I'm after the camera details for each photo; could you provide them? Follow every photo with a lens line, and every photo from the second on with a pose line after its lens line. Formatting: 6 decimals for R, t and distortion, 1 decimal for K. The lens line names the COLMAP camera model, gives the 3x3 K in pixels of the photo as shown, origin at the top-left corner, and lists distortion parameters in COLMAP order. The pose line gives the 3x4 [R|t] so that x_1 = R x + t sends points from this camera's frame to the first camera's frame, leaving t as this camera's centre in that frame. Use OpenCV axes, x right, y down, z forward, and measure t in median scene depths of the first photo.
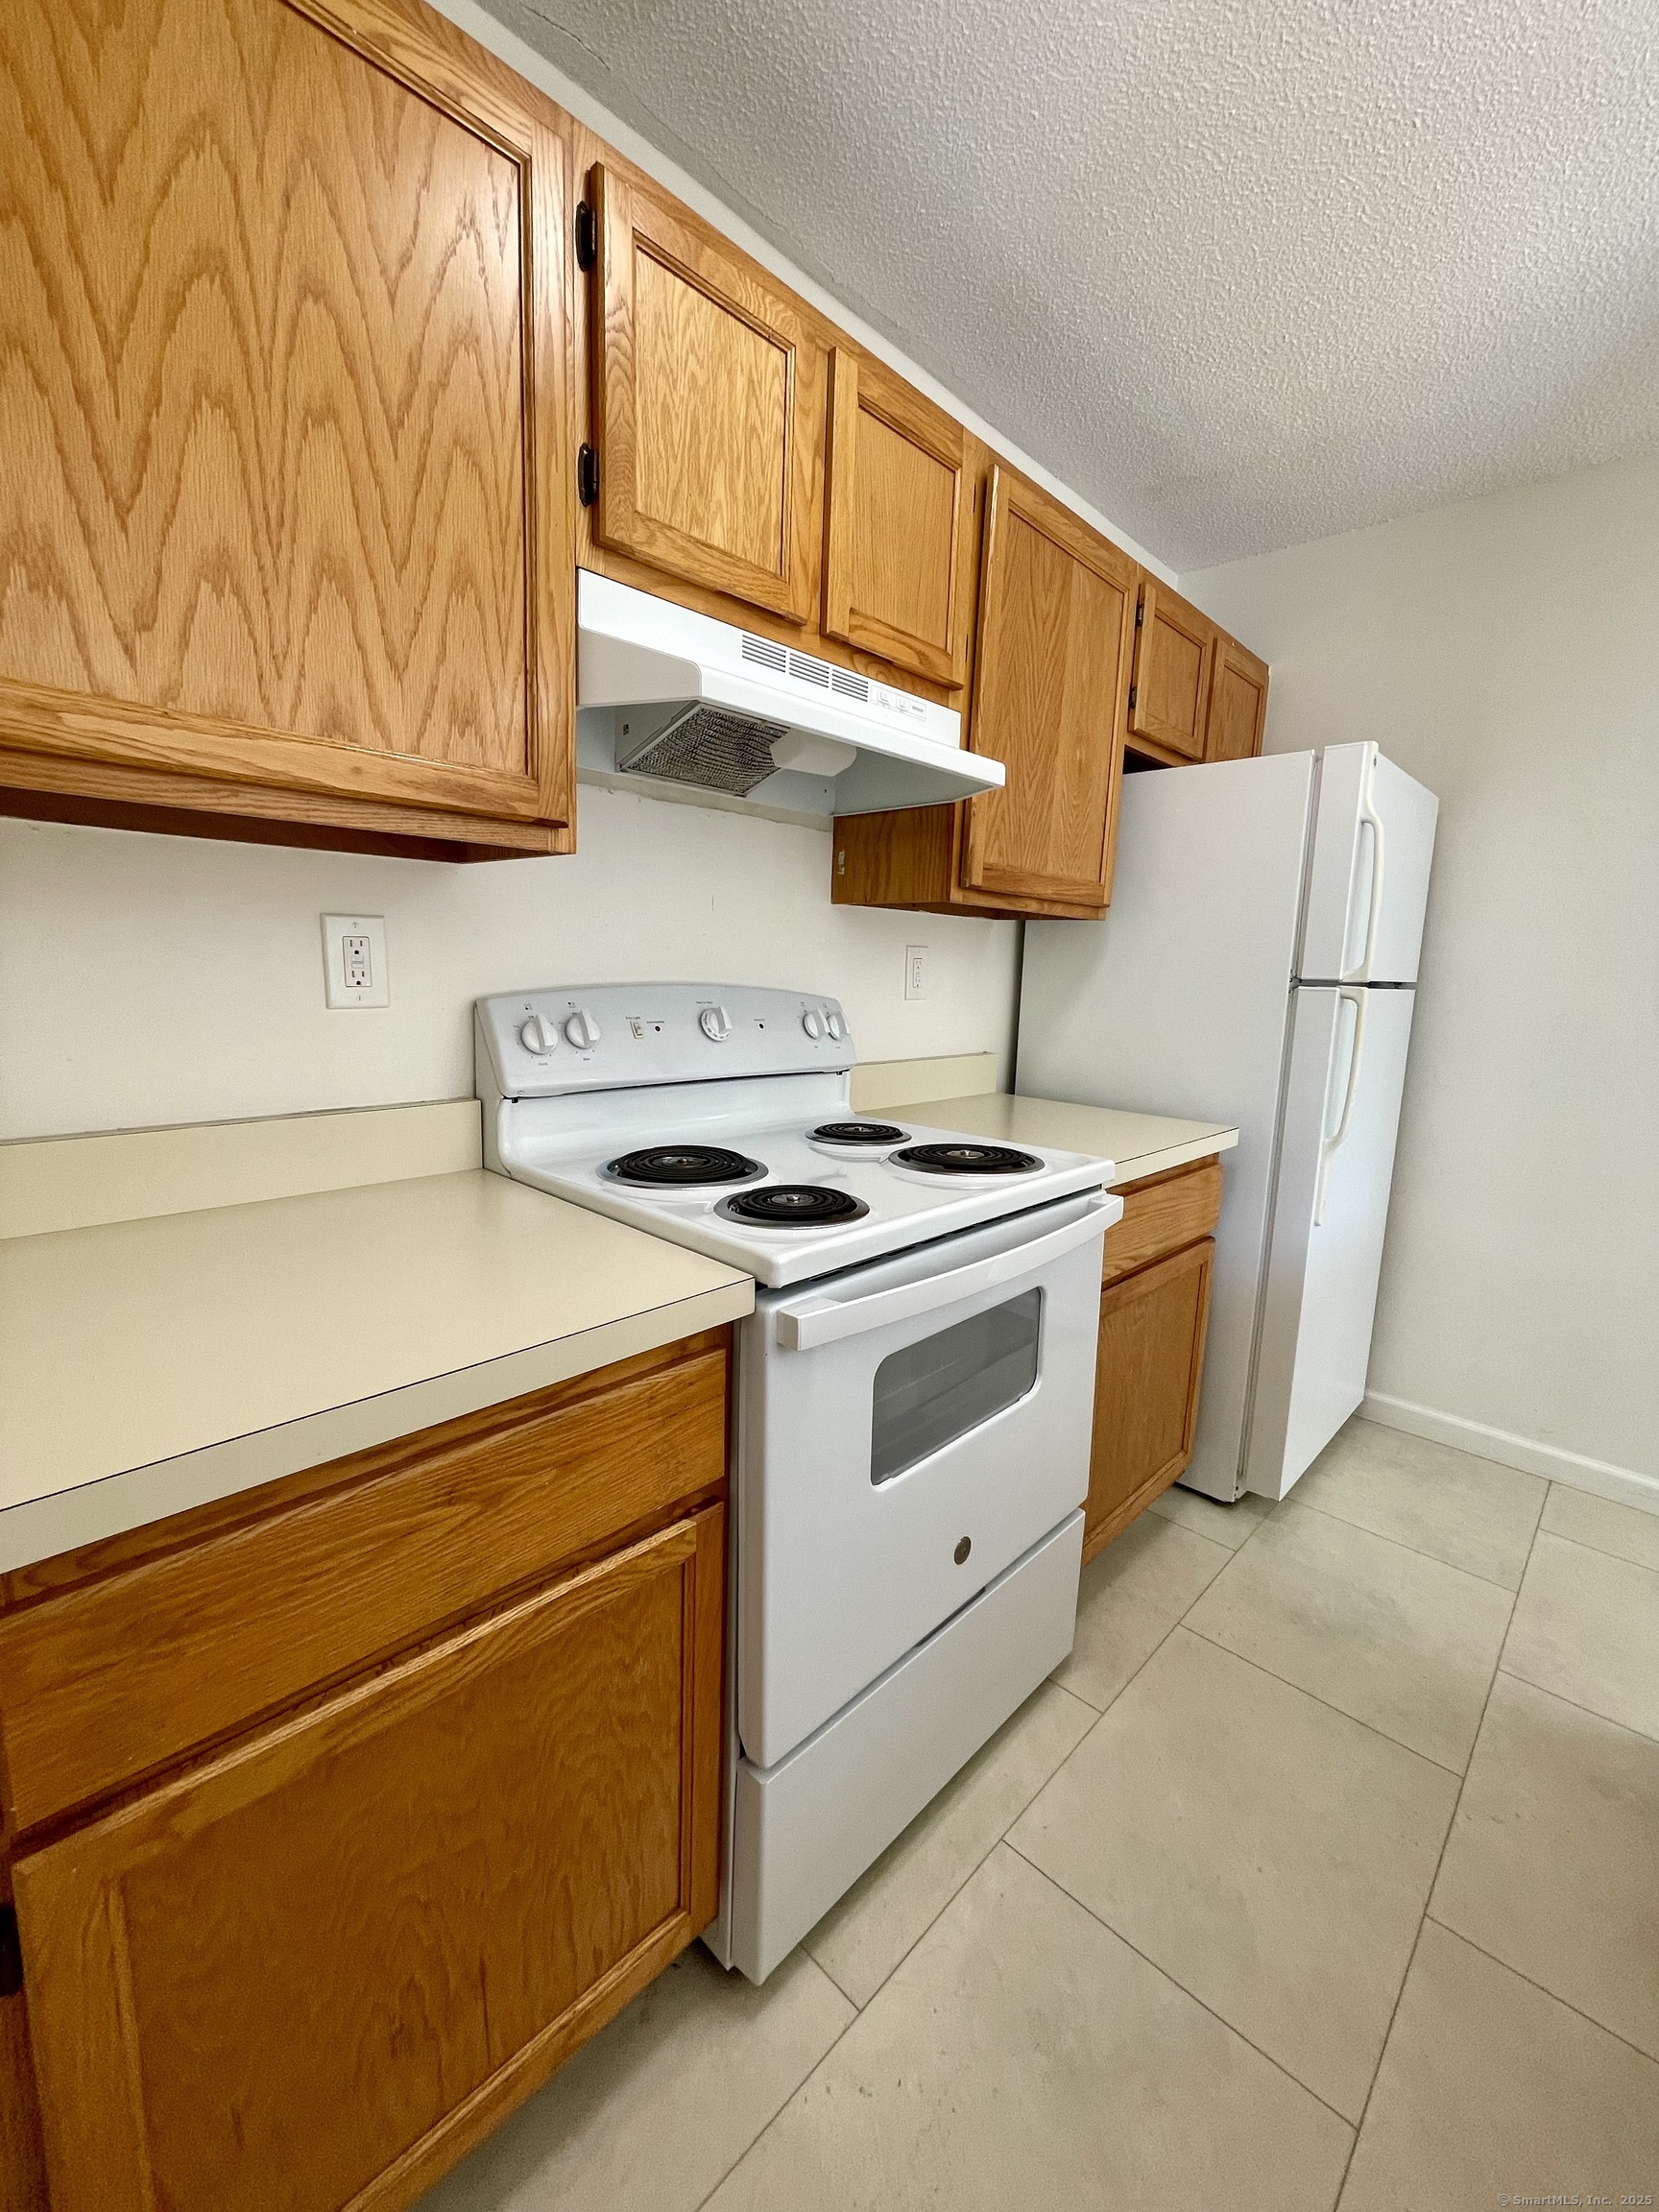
lens RADIAL K [[894.8, 0, 830.5], [0, 894.8, 1103.5], [0, 0, 1]] dist [-0.003847, 0.000906]
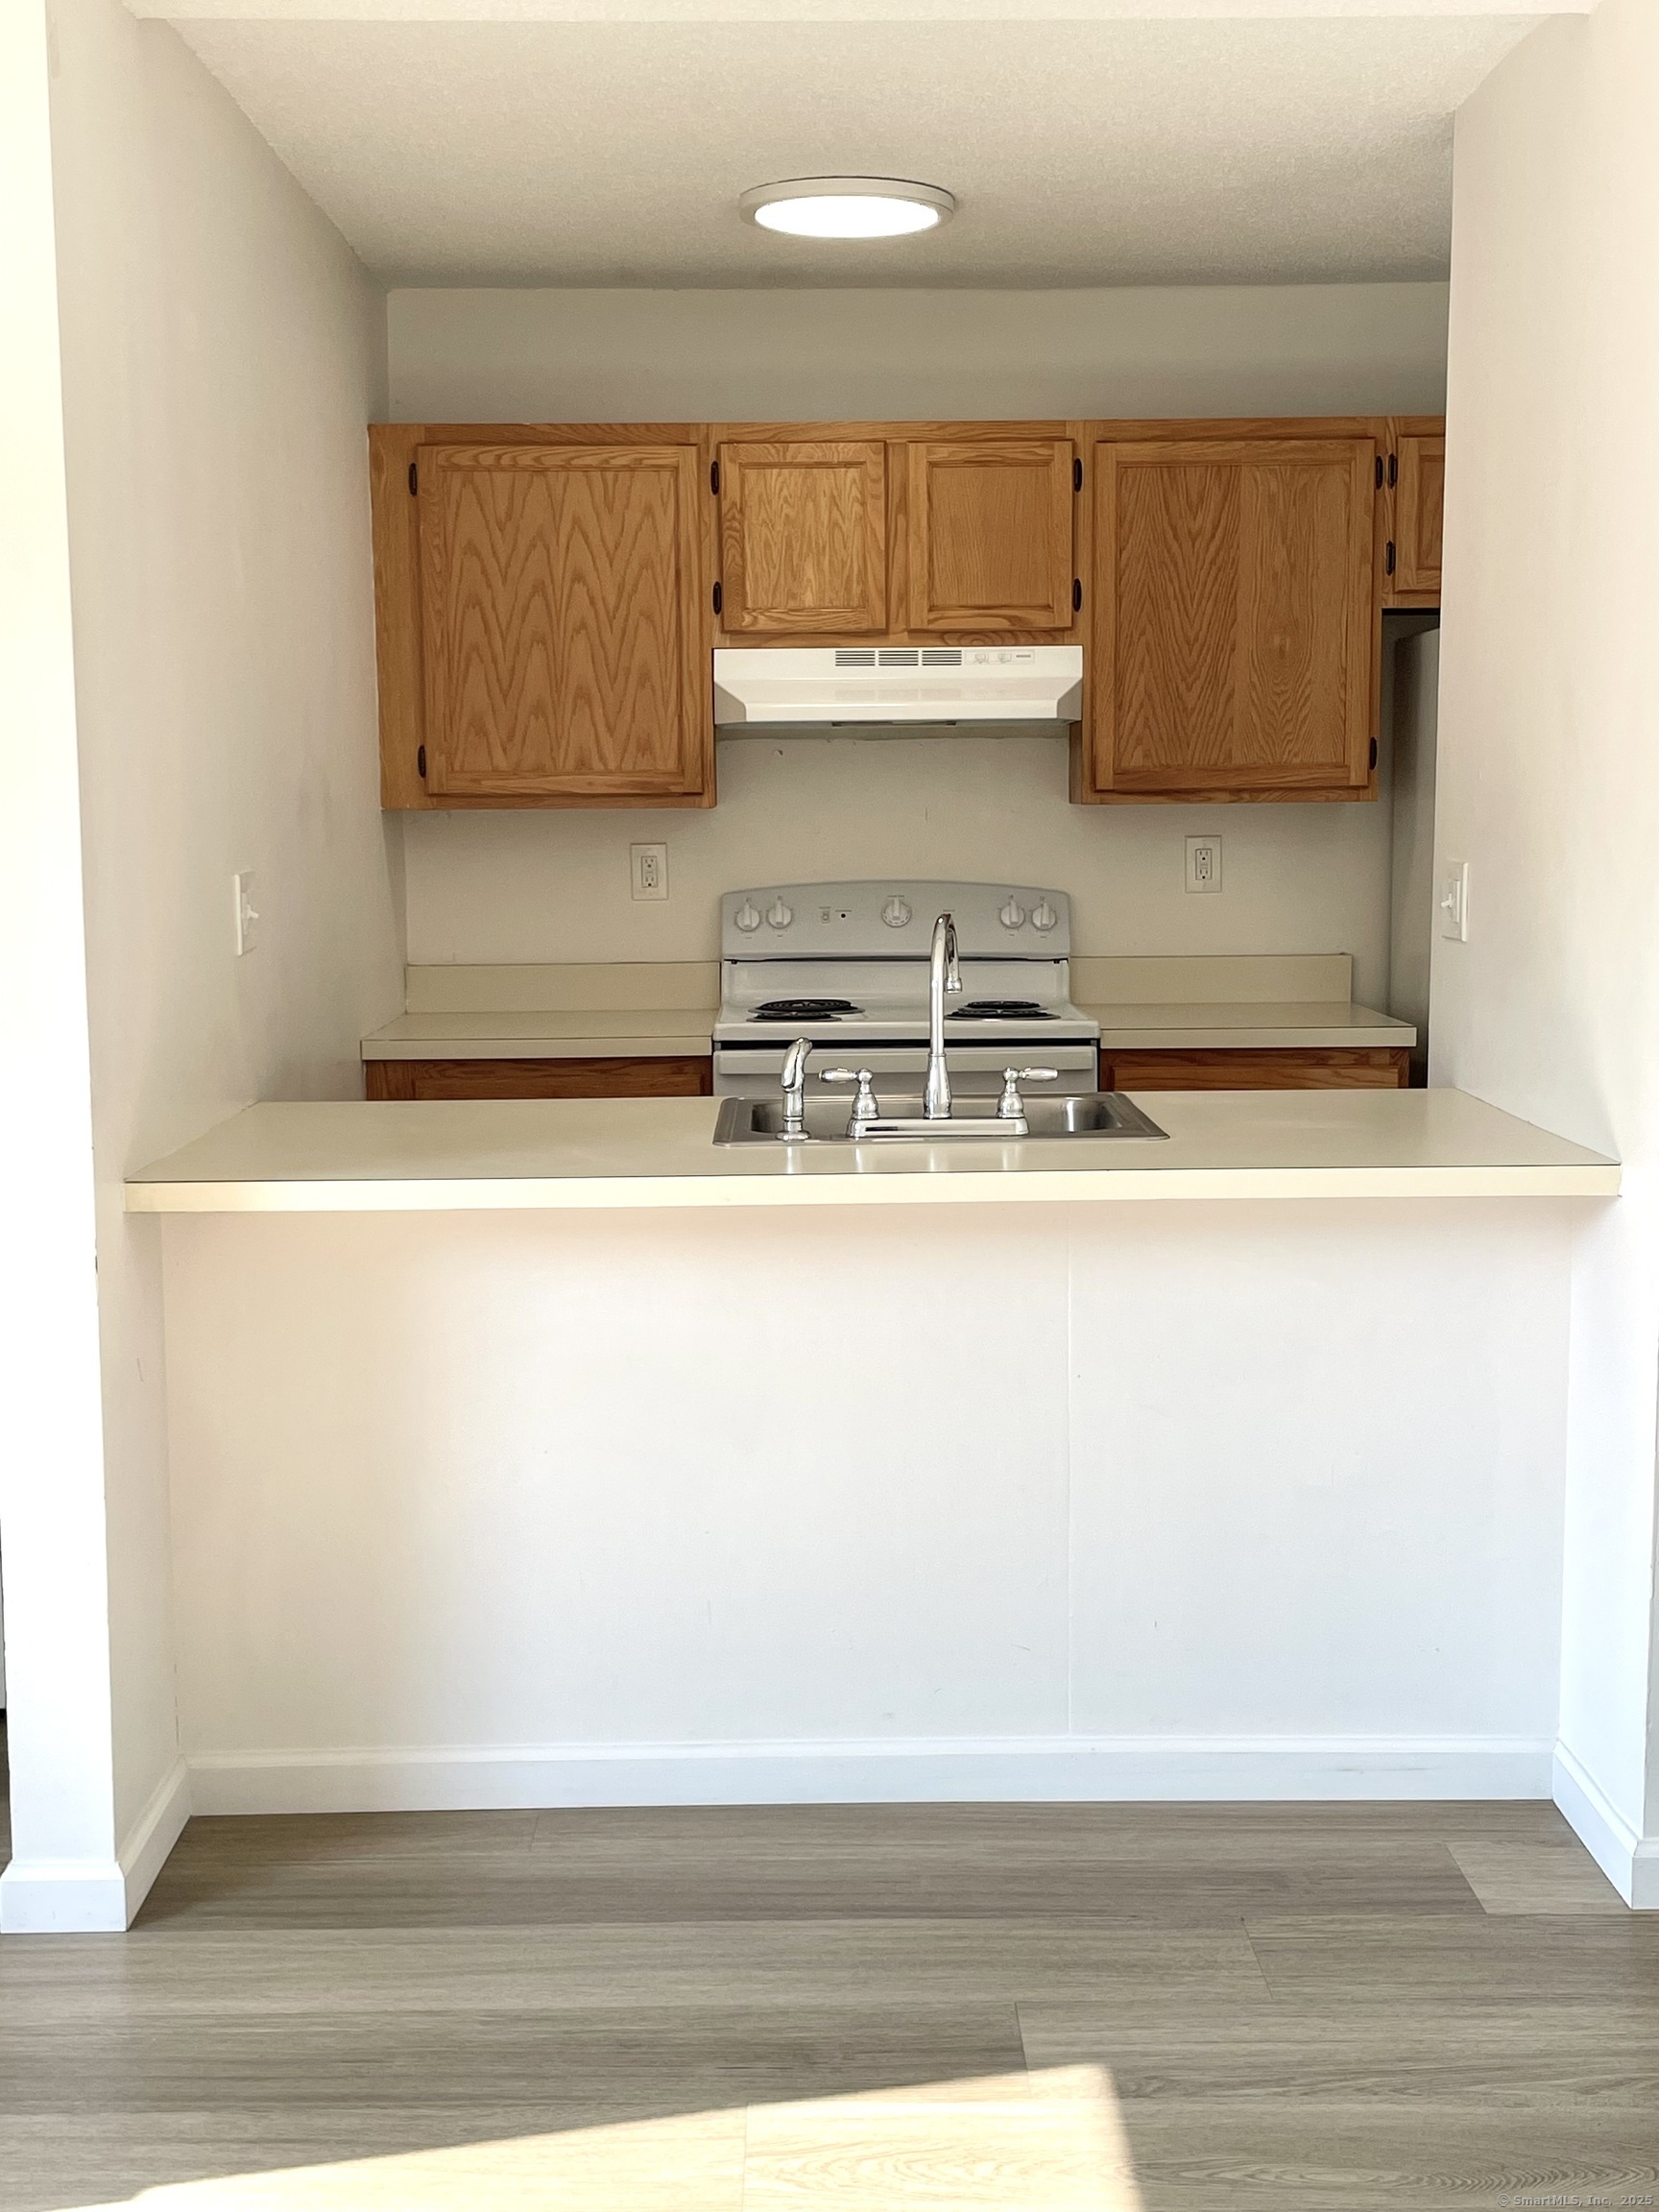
lens RADIAL K [[2691.2, 0, 828.9], [0, 2691.2, 1103.9], [0, 0, 1]] dist [0.087725, 0.000000]
pose [[0.698460, 0.043422, -0.714330, 3.999407], [-0.078468, 0.996786, -0.016132, 0.393119], [0.711334, 0.067320, 0.699623, -2.694922]]
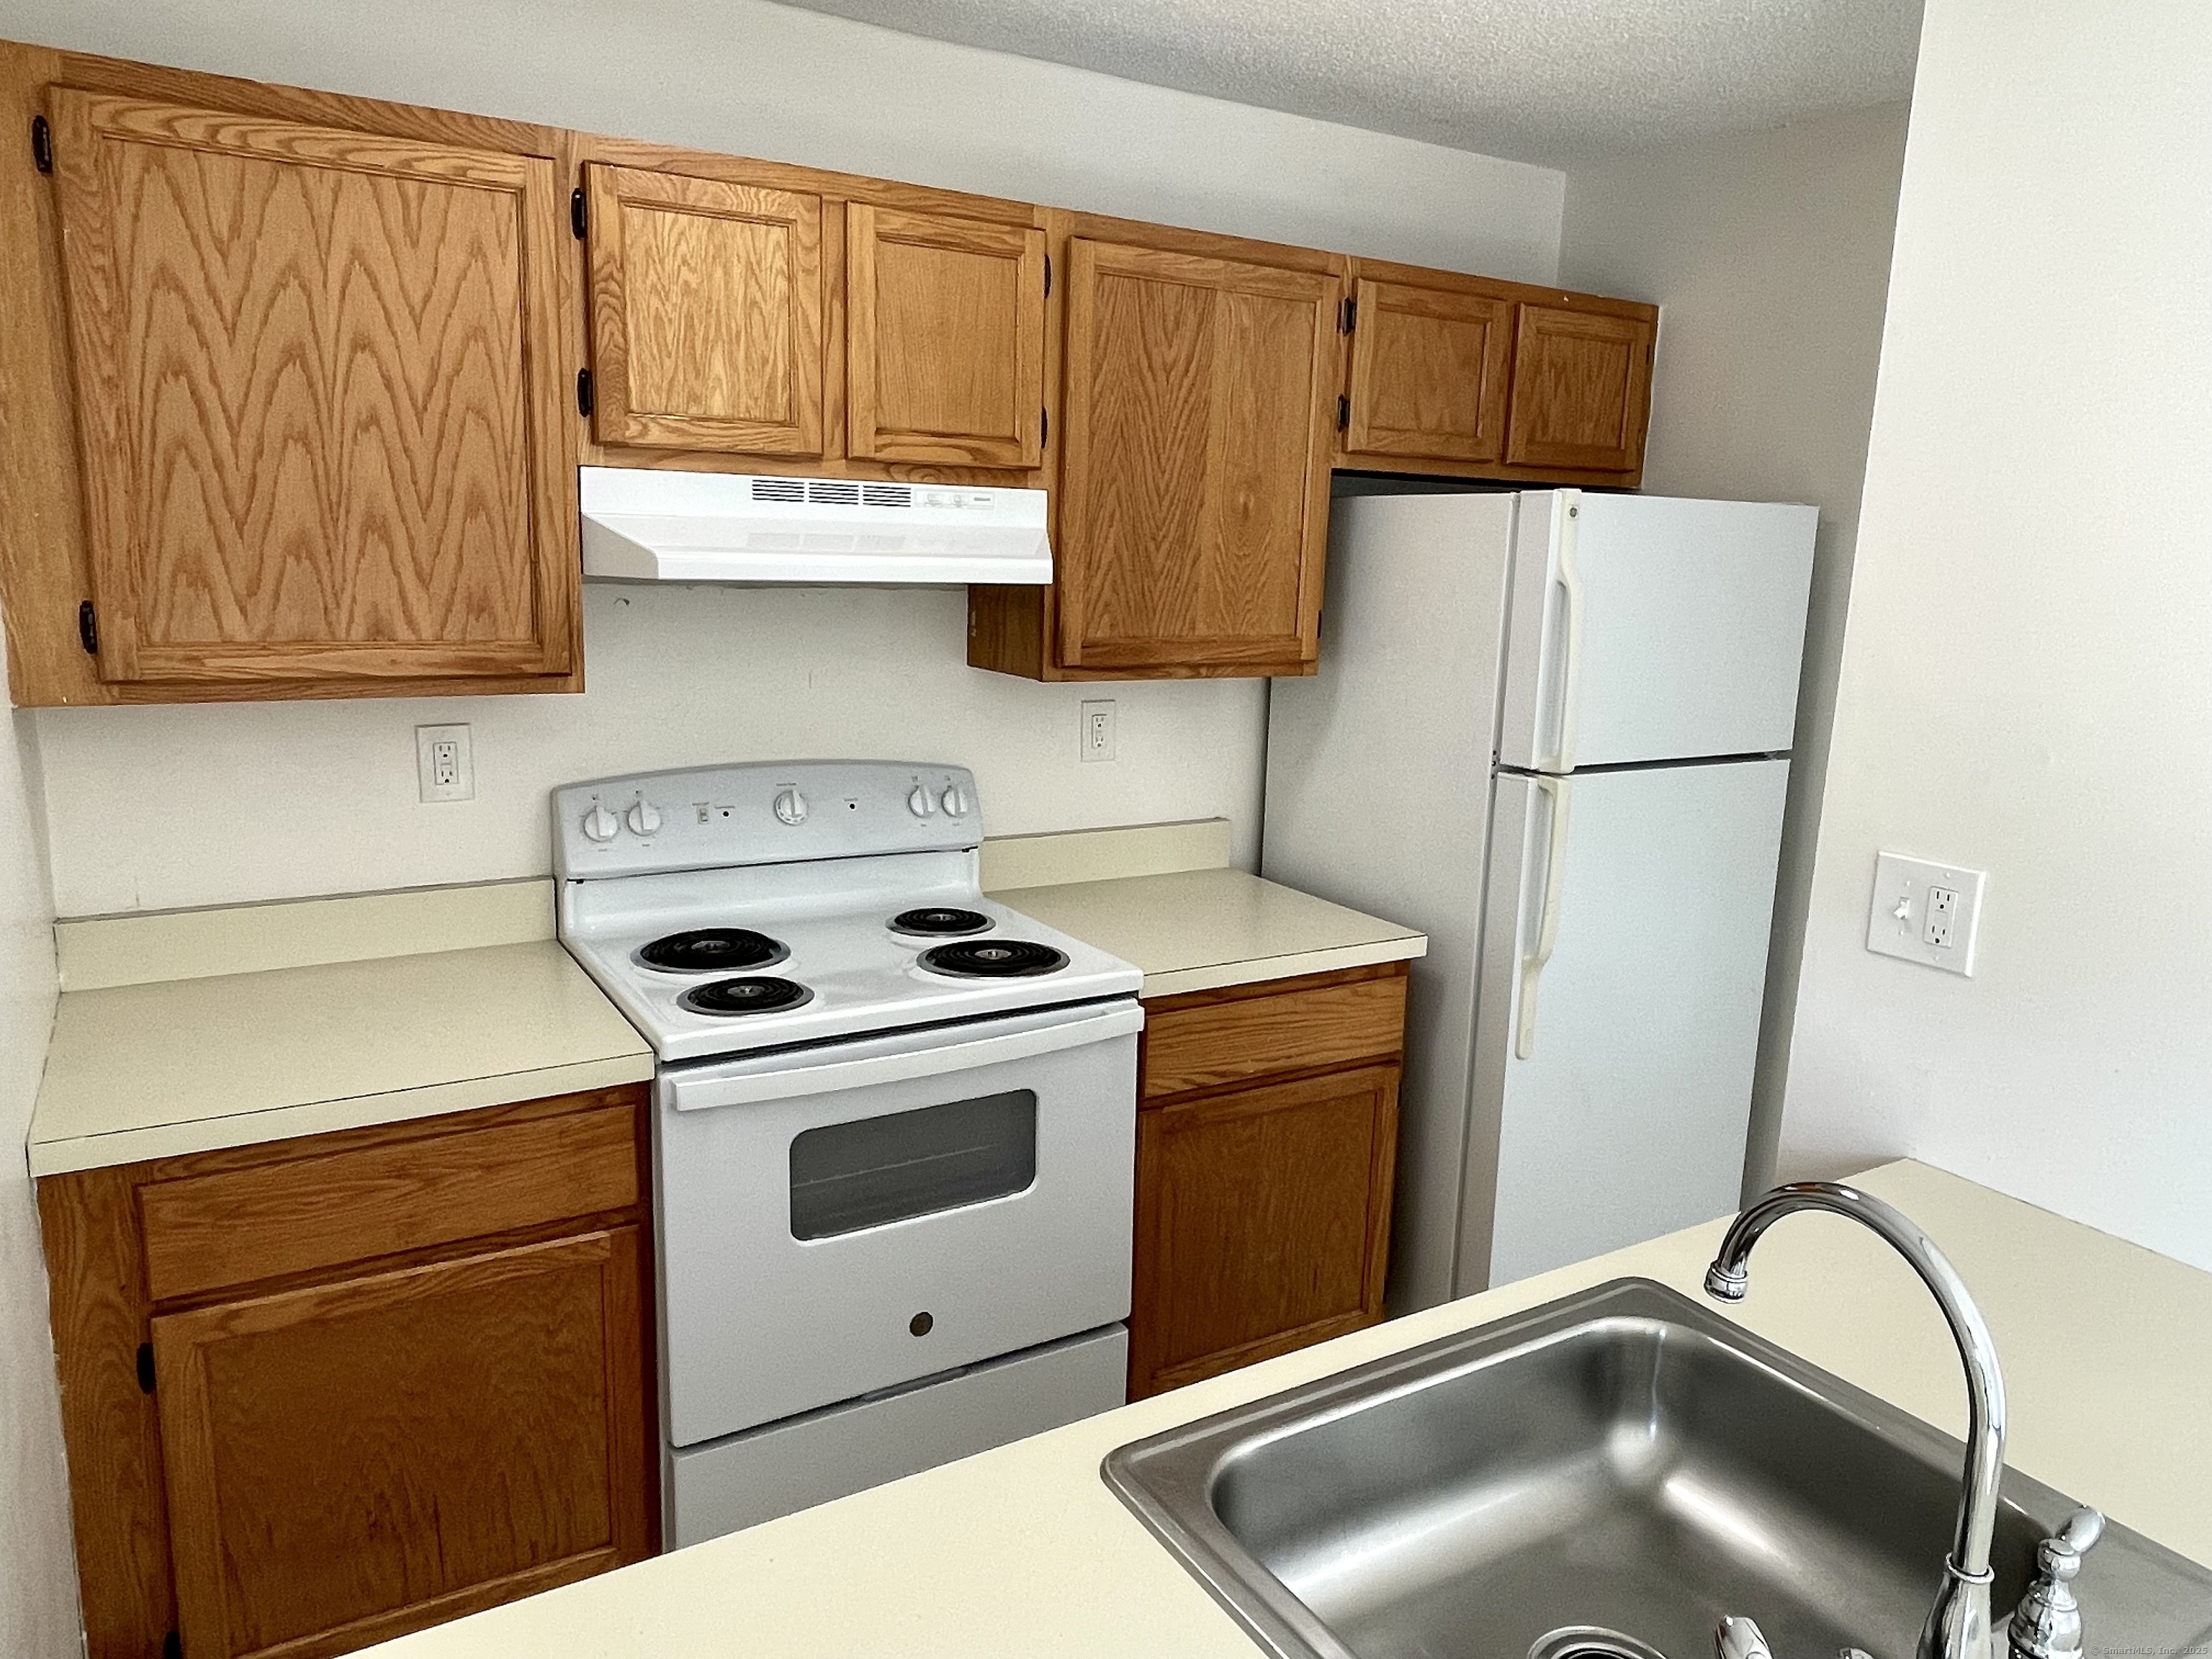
lens RADIAL K [[1508.4, 0, 1113.1], [0, 1508.4, 830.2], [0, 0, 1]] dist [0.002088, -0.017784]
pose [[0.966194, 0.046740, -0.253542, 1.043064], [-0.039567, 0.998661, 0.033319, -0.213037], [0.254760, -0.022160, 0.966750, -0.886284]]
